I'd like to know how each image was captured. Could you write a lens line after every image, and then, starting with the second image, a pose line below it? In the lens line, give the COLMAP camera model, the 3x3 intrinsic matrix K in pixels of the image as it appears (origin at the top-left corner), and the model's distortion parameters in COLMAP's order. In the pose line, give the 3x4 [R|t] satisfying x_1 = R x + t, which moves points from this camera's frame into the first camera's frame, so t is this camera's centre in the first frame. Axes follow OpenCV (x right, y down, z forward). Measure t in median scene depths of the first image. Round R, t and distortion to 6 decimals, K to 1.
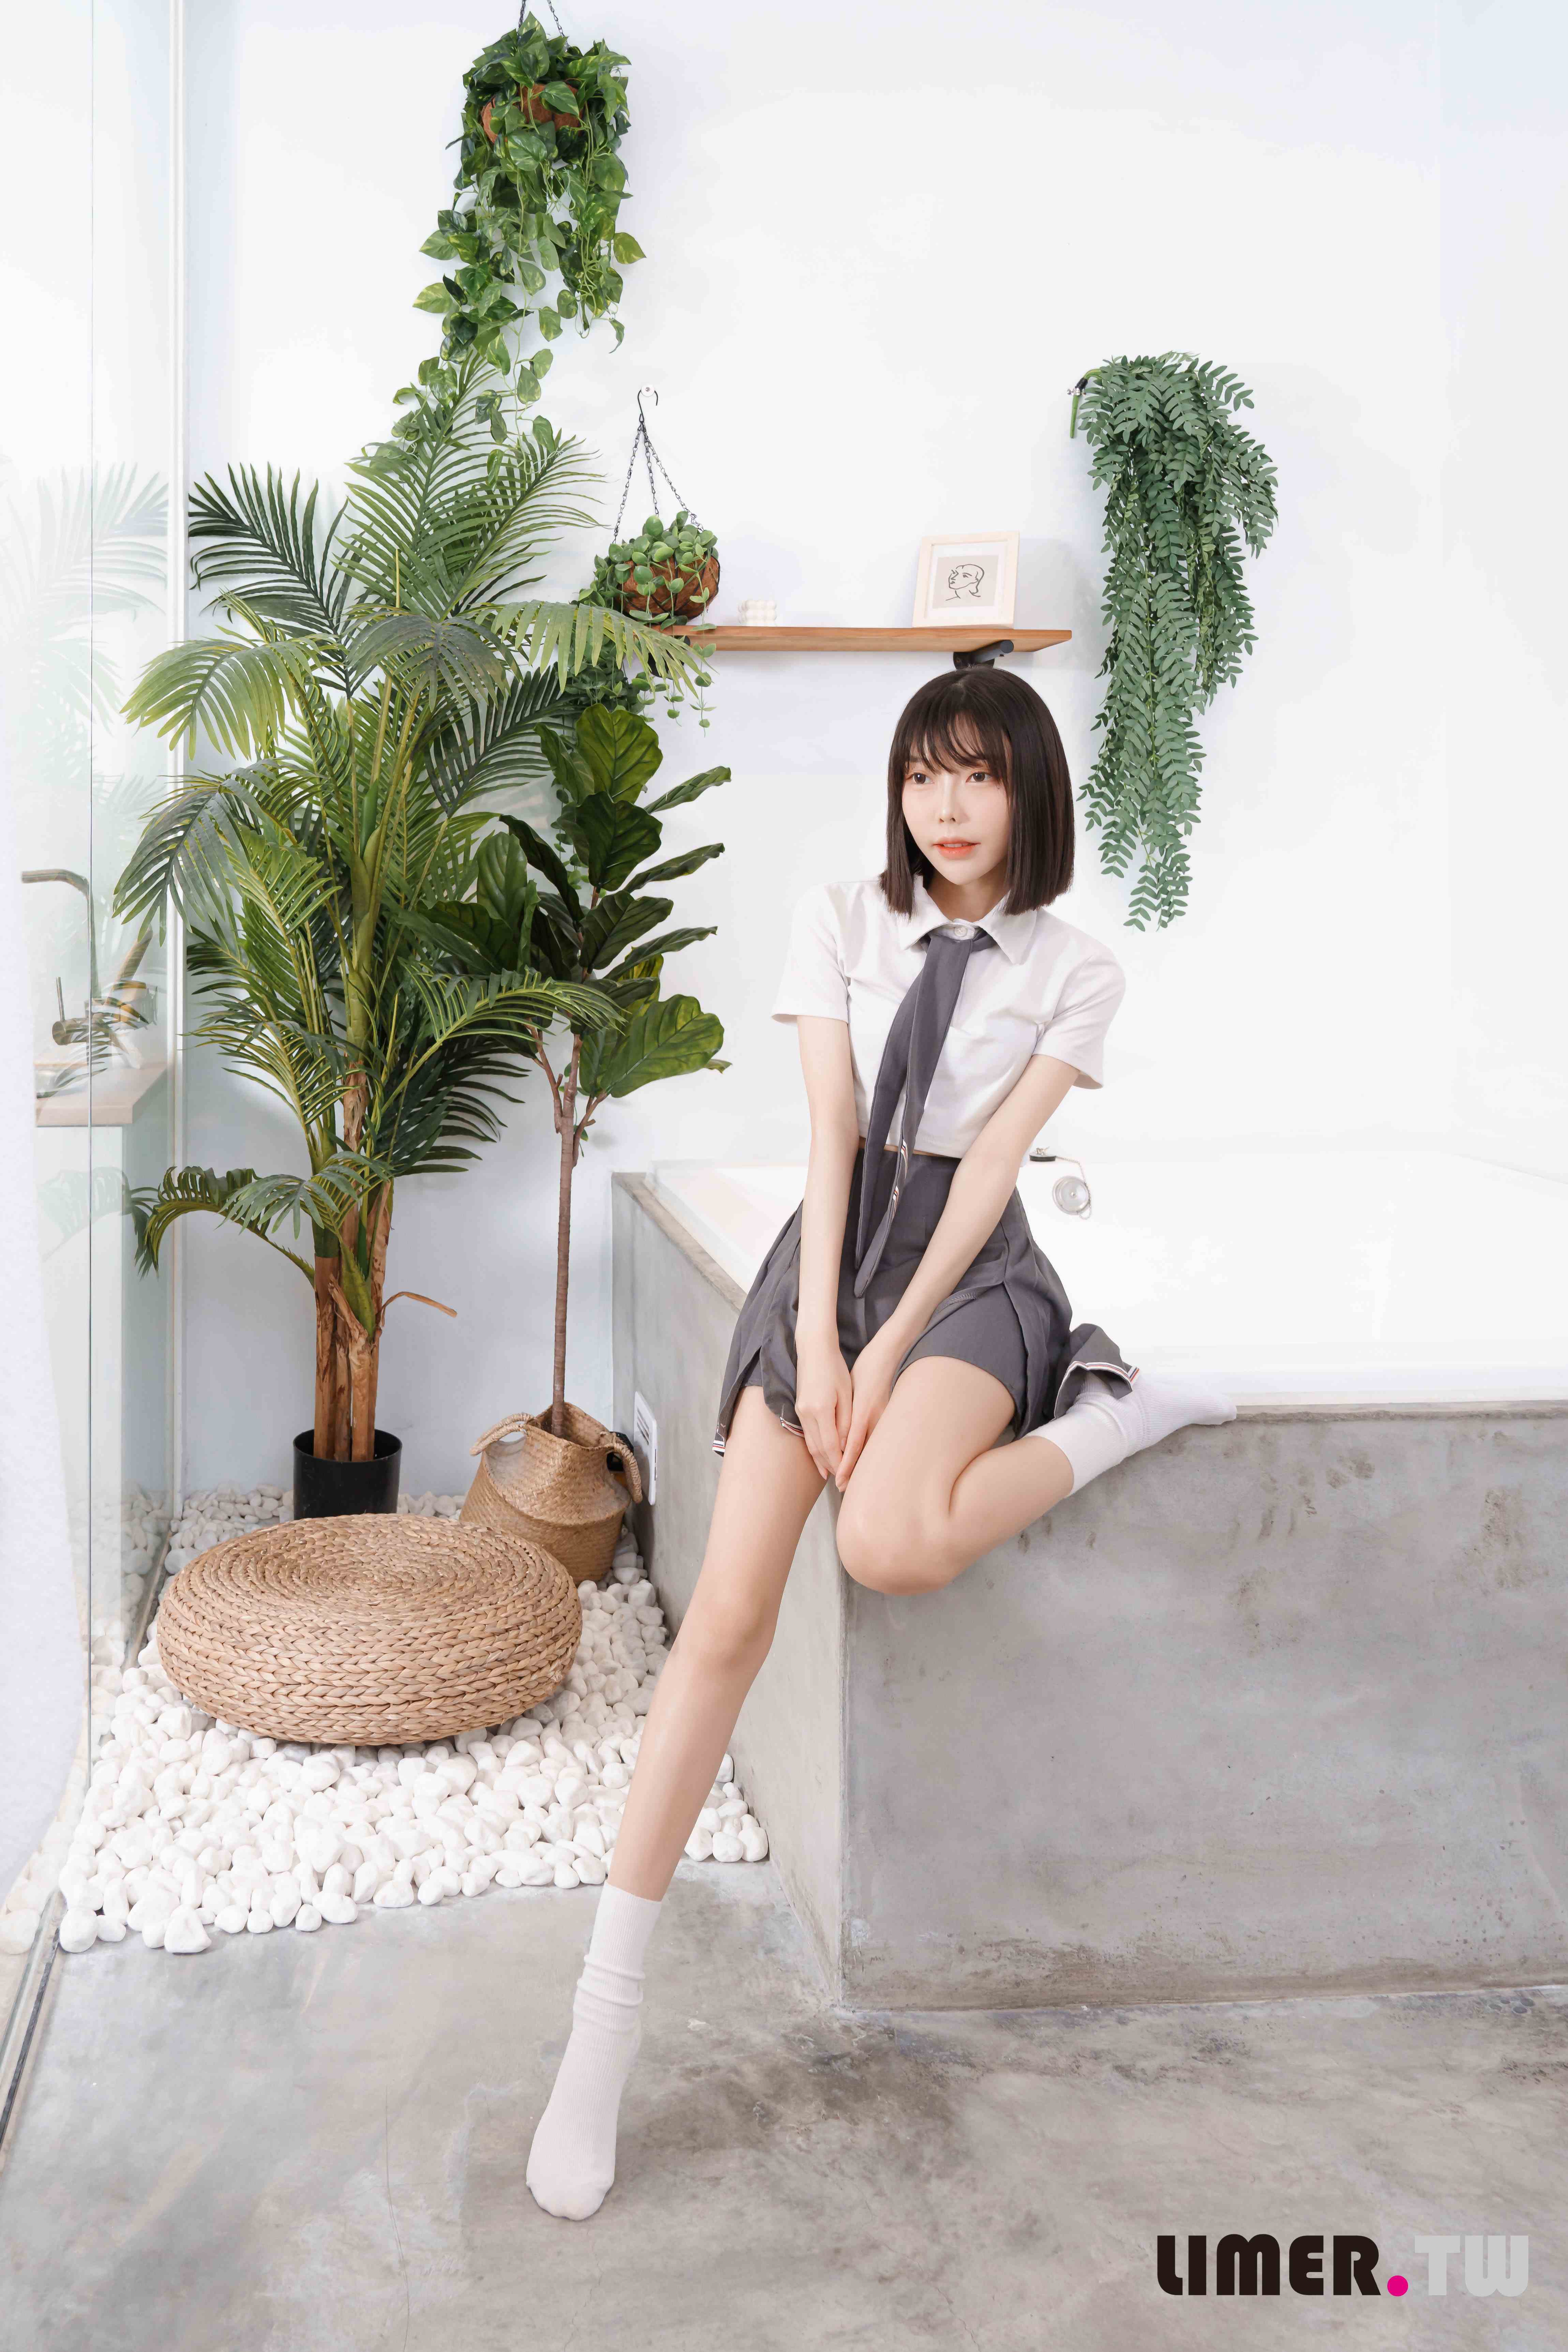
lens RADIAL K [[1949.0, 0, 474.2], [0, 1949.0, 824.0], [0, 0, 1]] dist [-0.003313, 0.031355]
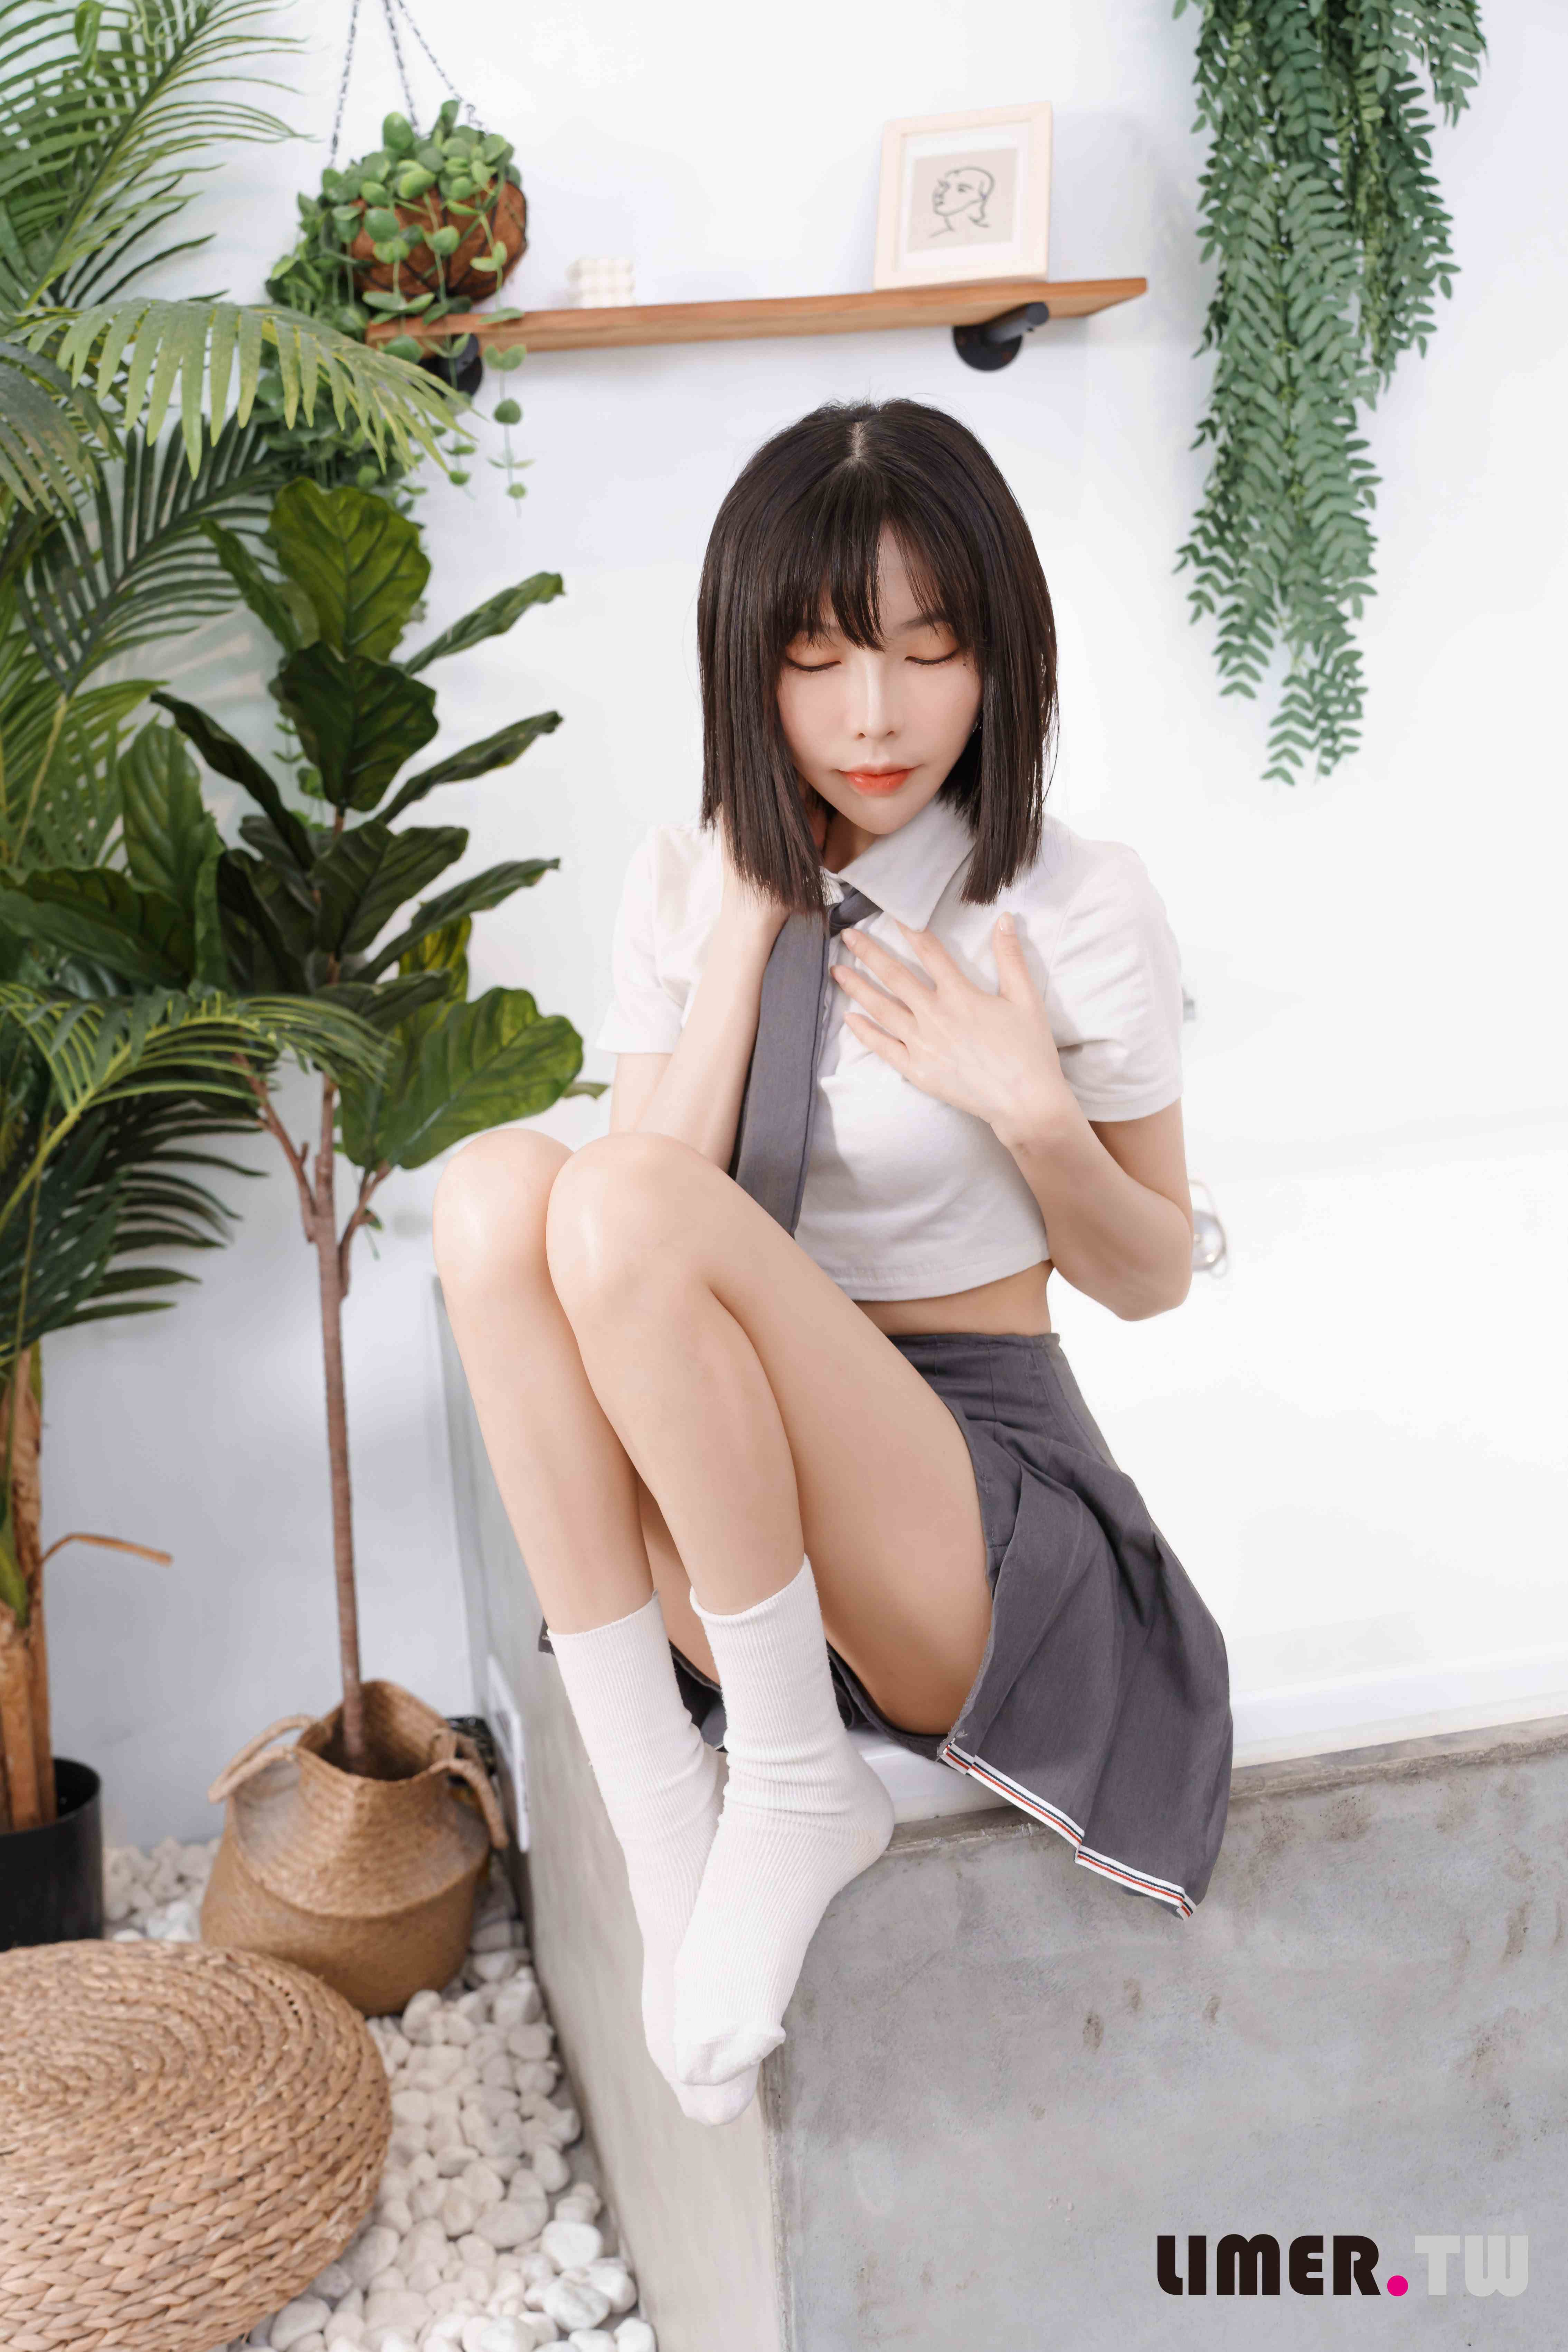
lens RADIAL K [[2952.2, 0, 756.6], [0, 2952.2, 1022.7], [0, 0, 1]] dist [0.032253, -0.047188]
pose [[0.987345, -0.094040, 0.127693, 0.065708], [0.073341, 0.984696, 0.158099, -0.031087], [-0.140606, -0.146734, 0.979132, 0.143293]]
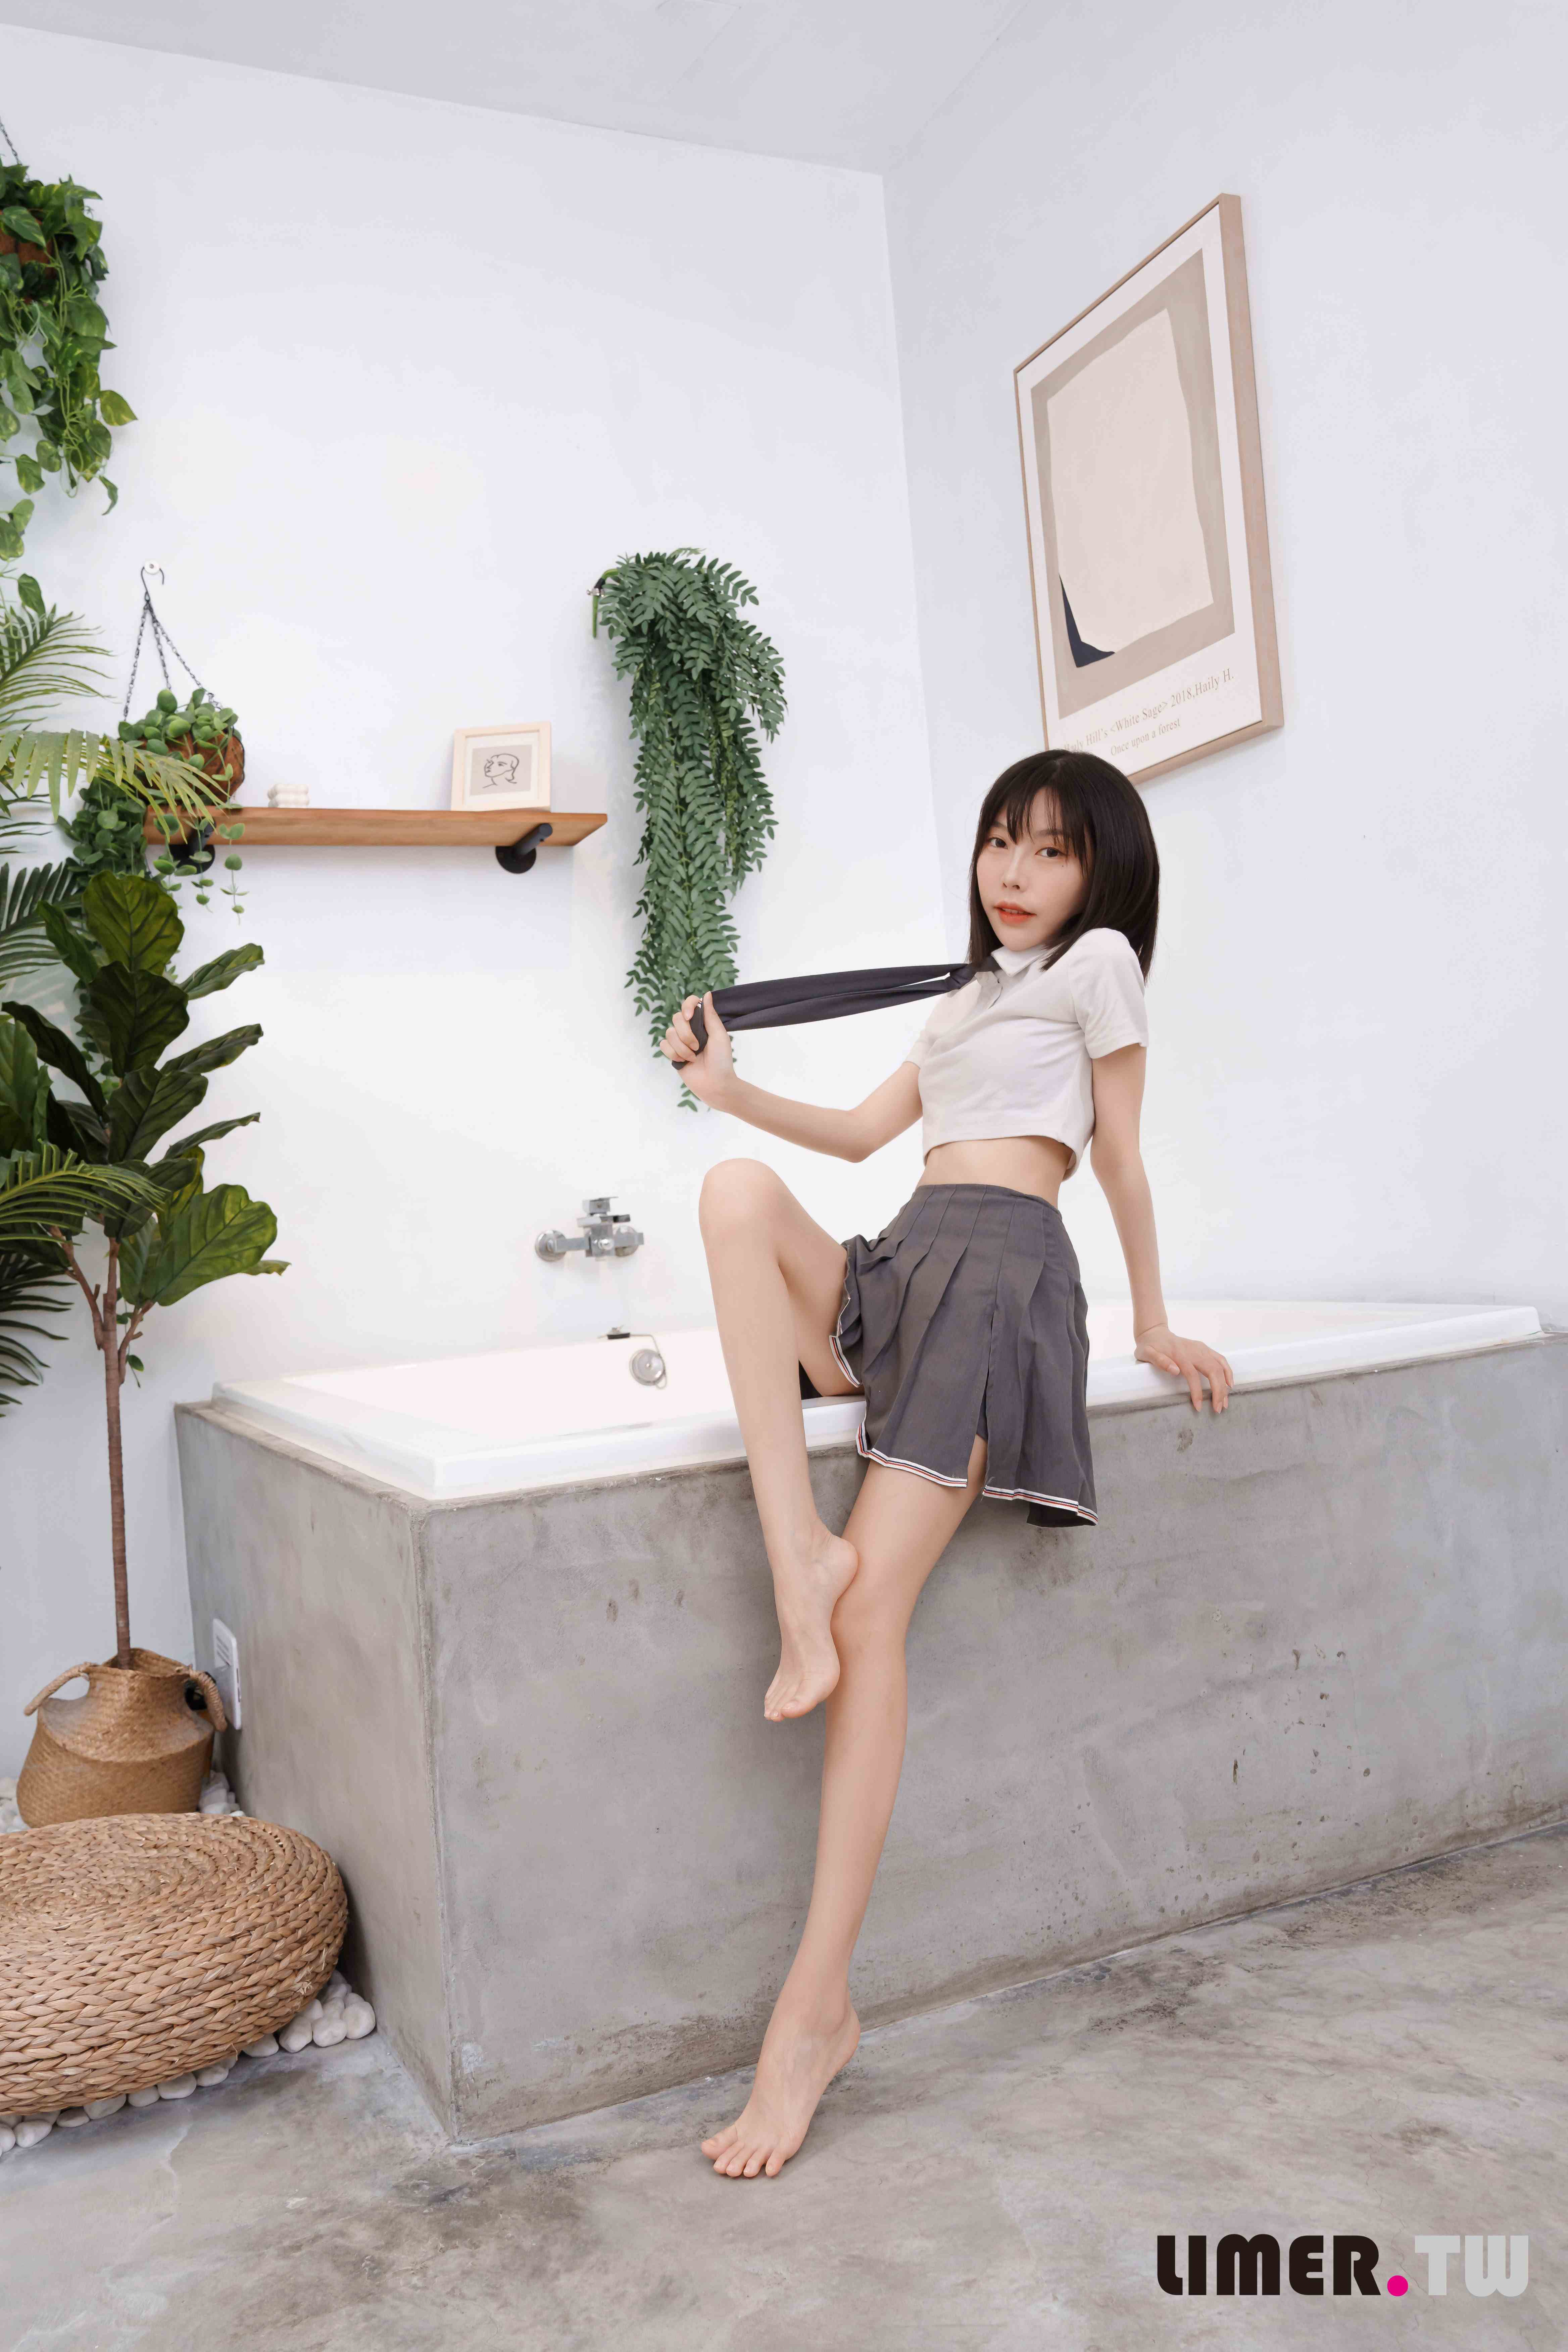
lens RADIAL K [[1855.2, 0, 780.8], [0, 1855.2, 1198.2], [0, 0, 1]] dist [0.005460, 0.003916]
pose [[0.928881, -0.072890, 0.363134, 0.026717], [0.072413, 0.997263, 0.014947, 0.096607], [-0.363229, 0.012412, 0.931617, 0.074080]]
